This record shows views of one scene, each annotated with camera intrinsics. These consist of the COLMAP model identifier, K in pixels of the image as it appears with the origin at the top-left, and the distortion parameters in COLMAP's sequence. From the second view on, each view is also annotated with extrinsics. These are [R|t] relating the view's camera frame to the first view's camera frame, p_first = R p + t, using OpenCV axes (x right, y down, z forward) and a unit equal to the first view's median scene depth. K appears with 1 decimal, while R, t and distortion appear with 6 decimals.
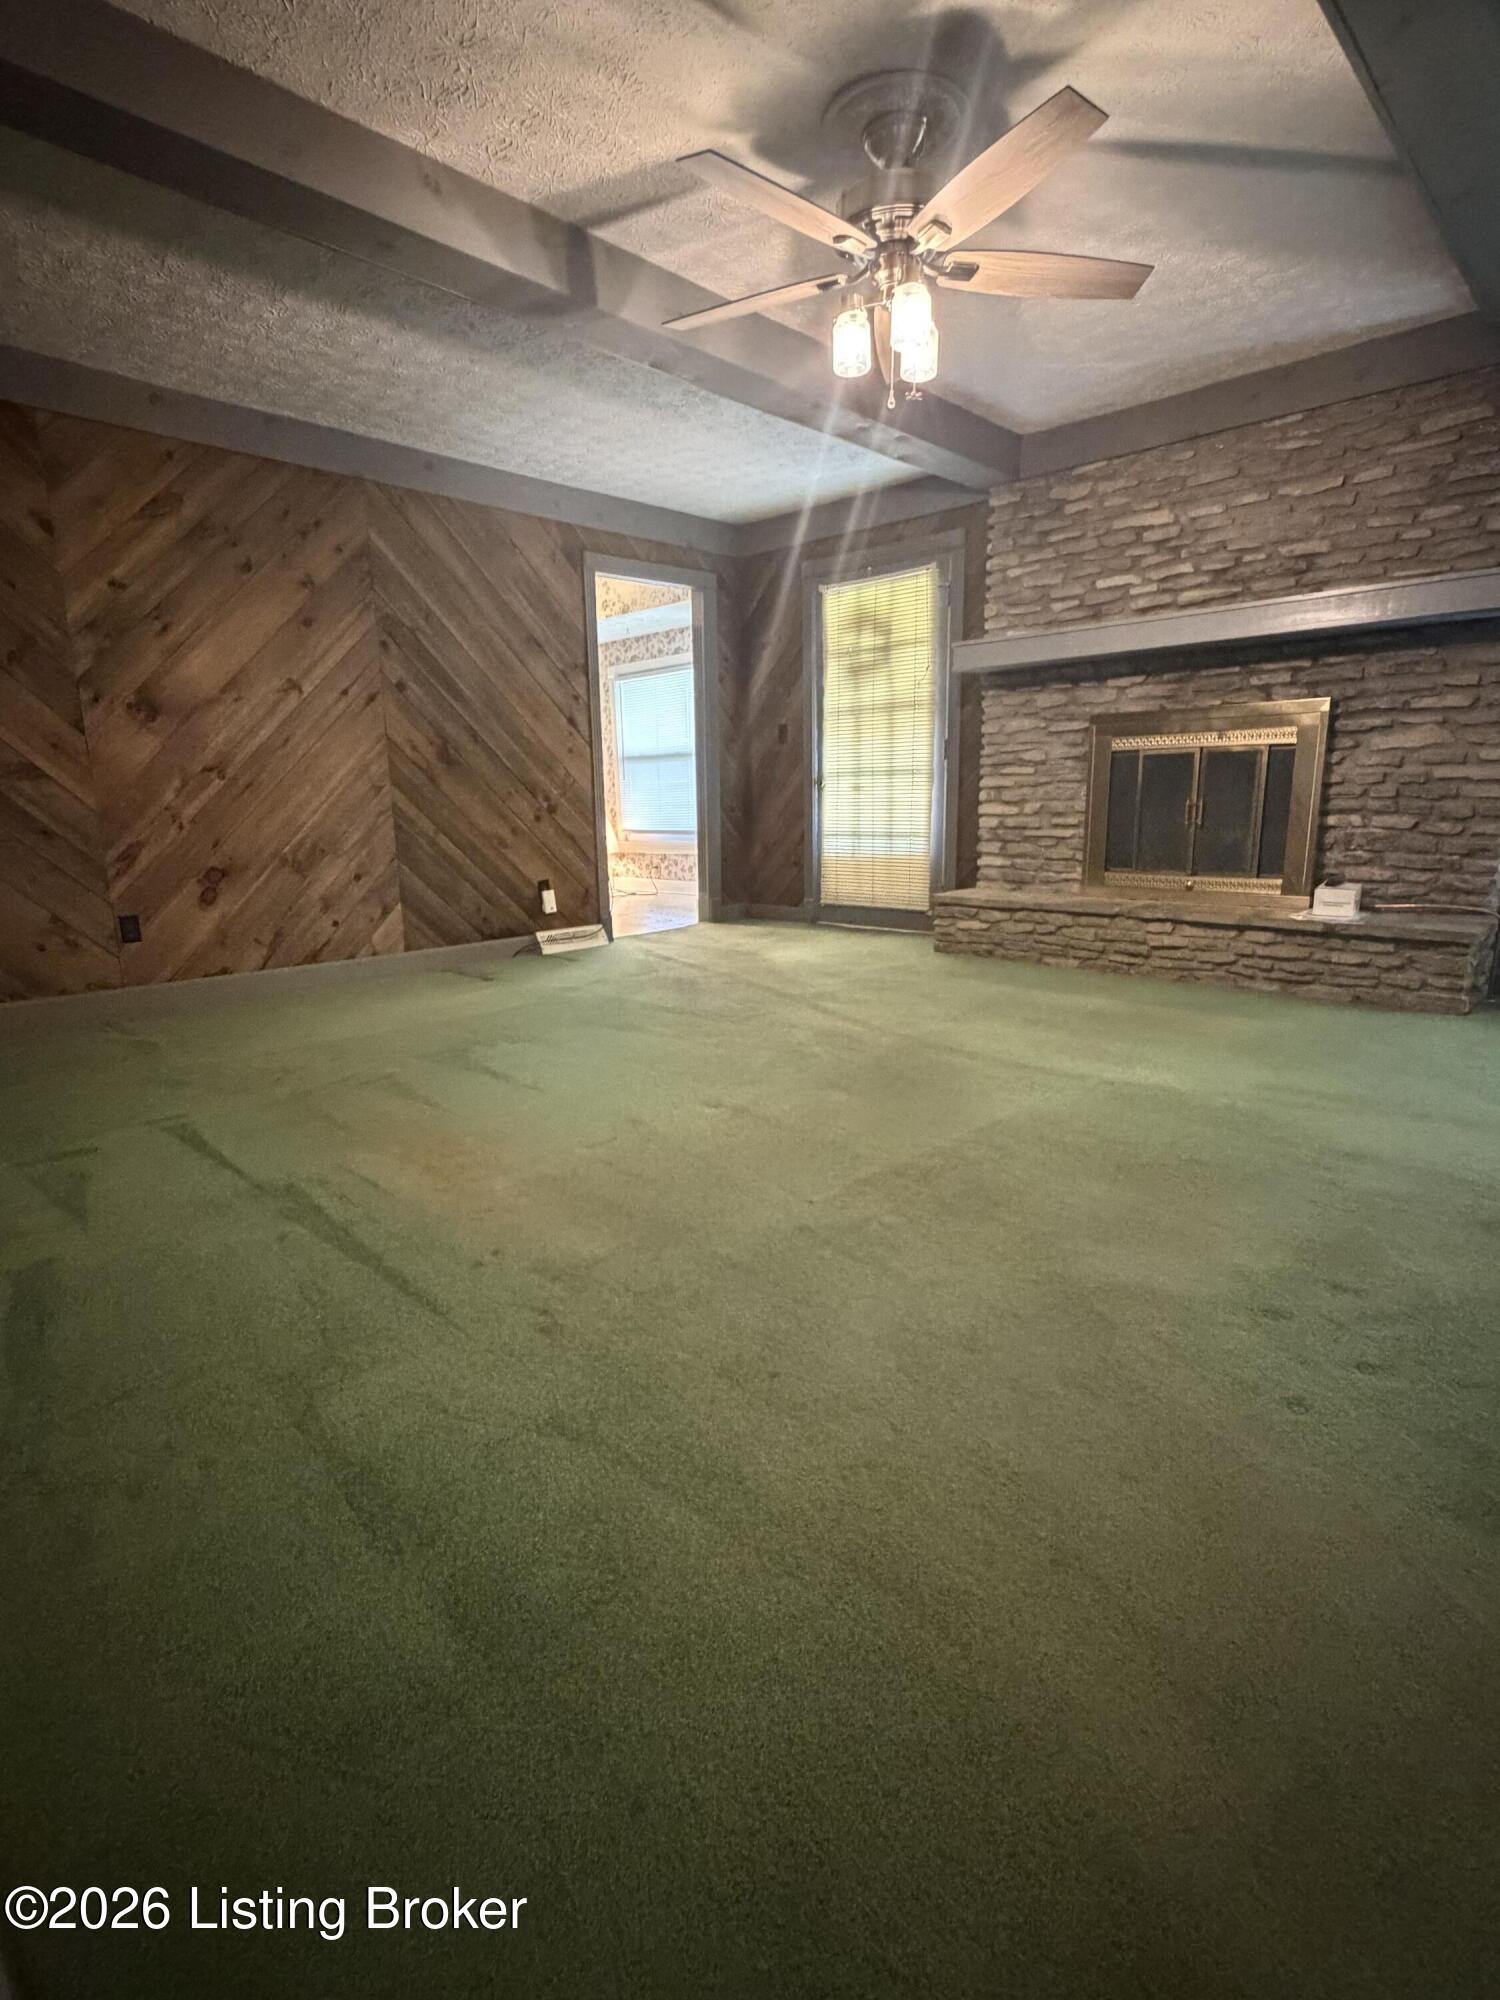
lens RADIAL K [[988.0, 0, 752.4], [0, 988.0, 1007.6], [0, 0, 1]] dist [0.000402, 0.000548]
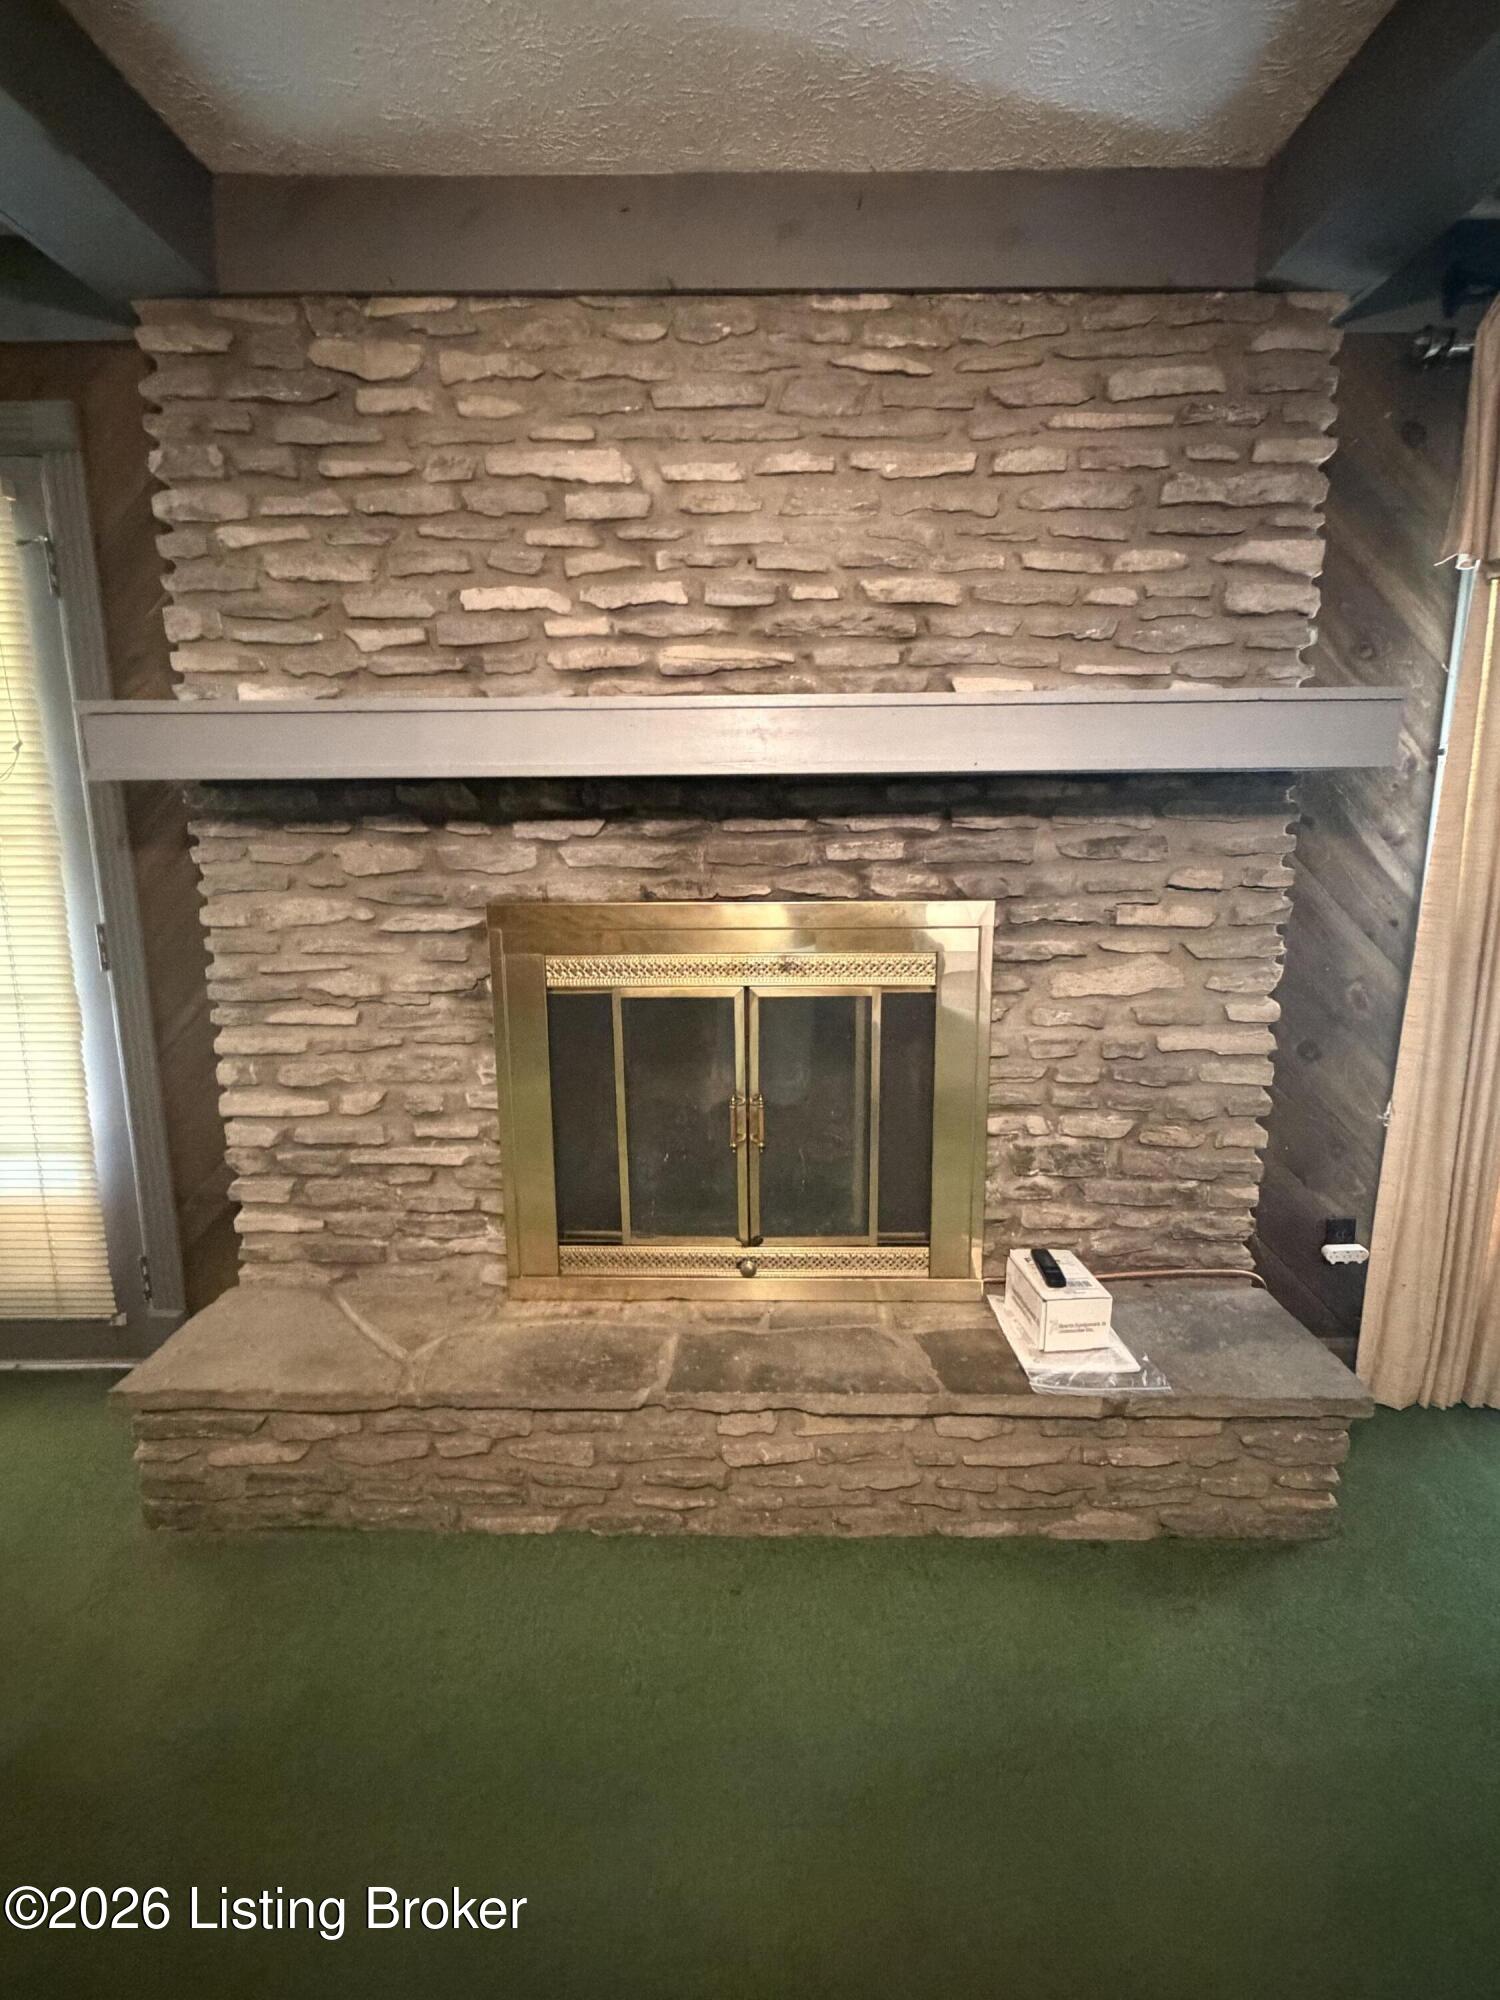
lens RADIAL K [[988.0, 0, 751.2], [0, 988.0, 1002.7], [0, 0, 1]] dist [0.000402, 0.000548]
pose [[0.733744, -0.115404, 0.669553, 0.147469], [0.137518, 0.990298, 0.019985, -0.267363], [-0.665363, 0.077412, 0.742495, 0.663832]]
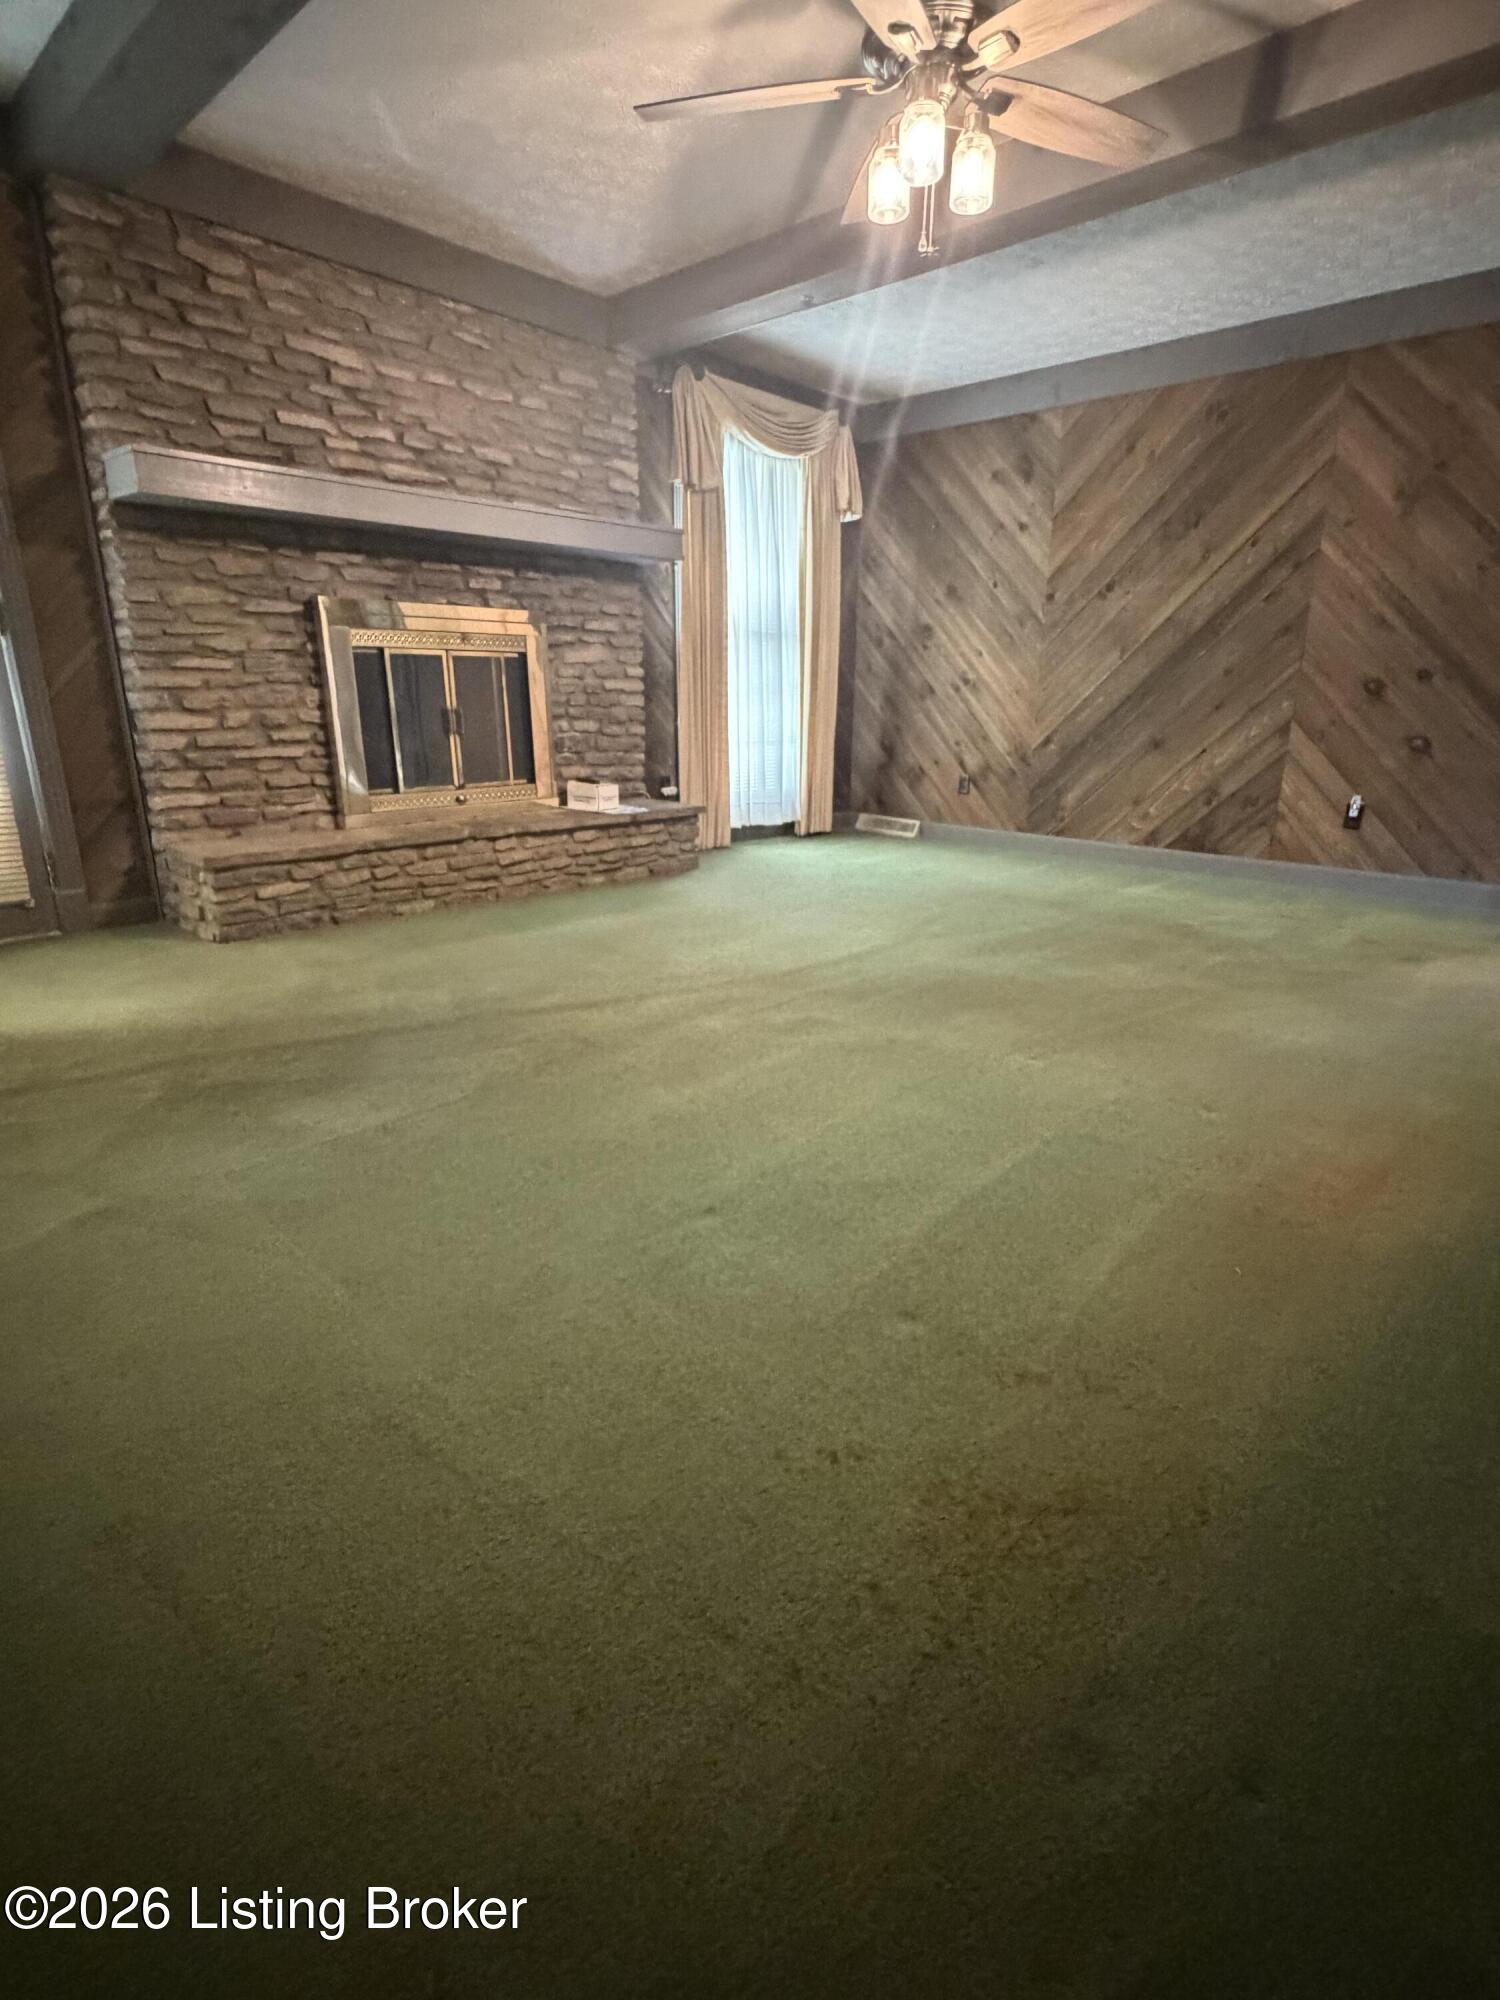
lens RADIAL K [[988.0, 0, 749.6], [0, 988.0, 1003.5], [0, 0, 1]] dist [0.000402, 0.000548]
pose [[-0.005741, -0.284354, 0.958702, -0.540971], [0.208466, 0.937313, 0.279259, -0.152923], [-0.978013, 0.201460, 0.053897, 0.746063]]
